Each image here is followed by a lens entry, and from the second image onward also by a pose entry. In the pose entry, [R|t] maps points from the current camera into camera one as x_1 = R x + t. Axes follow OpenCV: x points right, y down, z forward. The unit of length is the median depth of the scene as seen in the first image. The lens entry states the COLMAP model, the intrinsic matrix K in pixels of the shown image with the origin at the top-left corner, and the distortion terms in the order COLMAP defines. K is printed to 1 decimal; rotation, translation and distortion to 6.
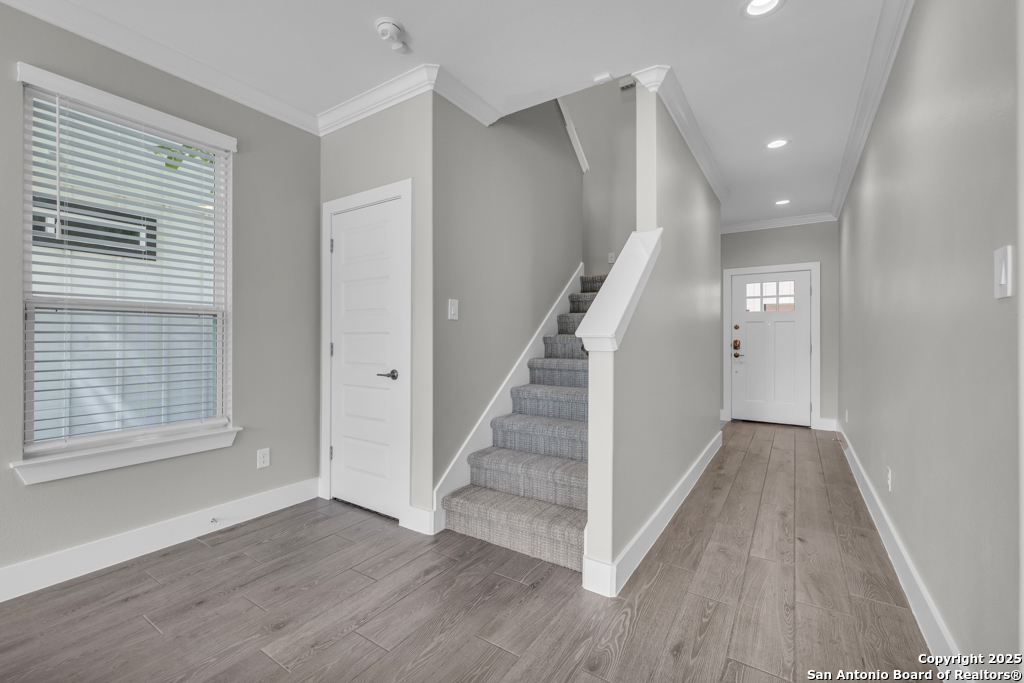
lens RADIAL K [[433.3, 0, 505.5], [0, 433.3, 336.0], [0, 0, 1]] dist [0.002674, 0.000516]
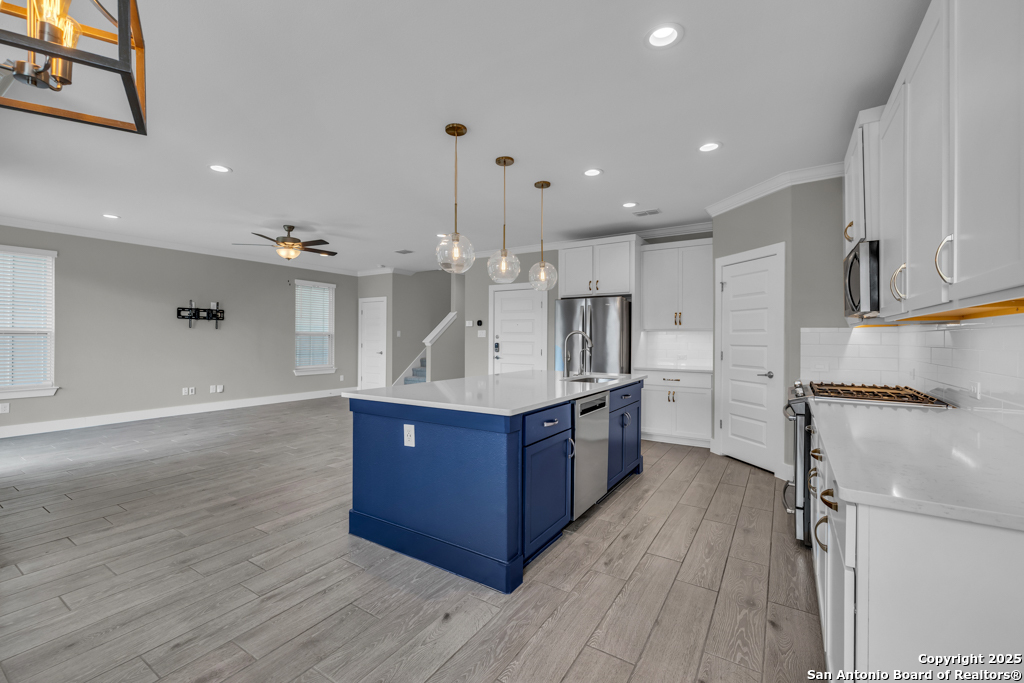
lens RADIAL K [[430.5, 0, 503.3], [0, 430.5, 339.0], [0, 0, 1]] dist [0.001328, 0.000251]
pose [[0.999955, 0.003366, 0.008853, 0.686344], [-0.003418, 0.999977, 0.005924, -0.043679], [-0.008833, -0.005954, 0.999943, -2.450863]]
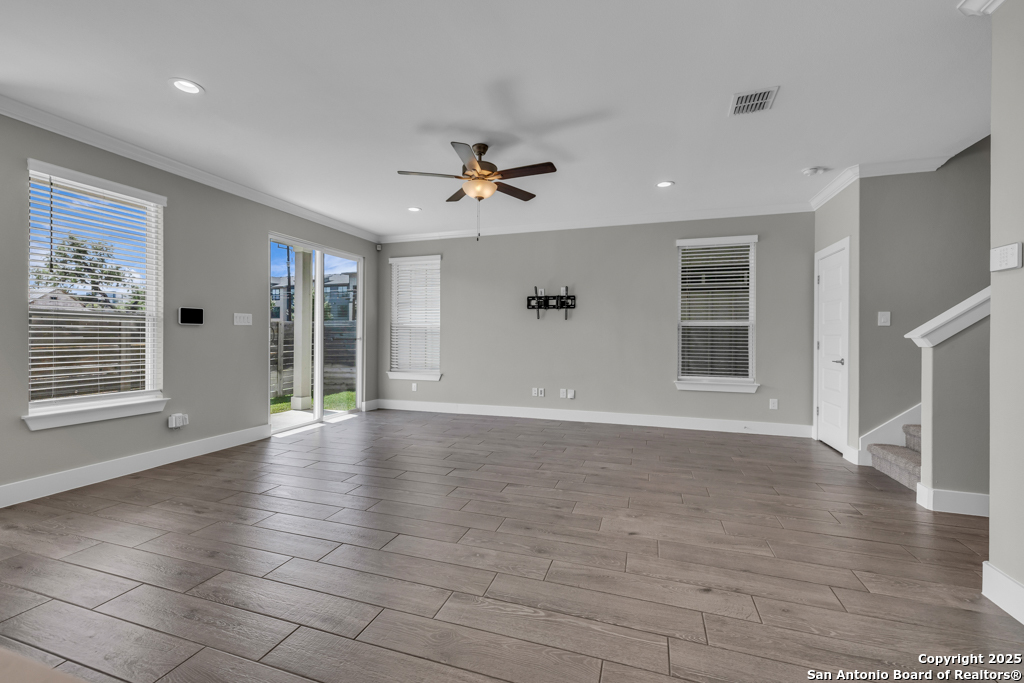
lens RADIAL K [[433.3, 0, 505.5], [0, 433.3, 336.0], [0, 0, 1]] dist [0.002674, 0.000516]
pose [[0.263906, 0.000246, -0.964548, 0.953920], [-0.002658, 0.999996, -0.000473, 0.000347], [0.964545, 0.002689, 0.263906, -0.598614]]
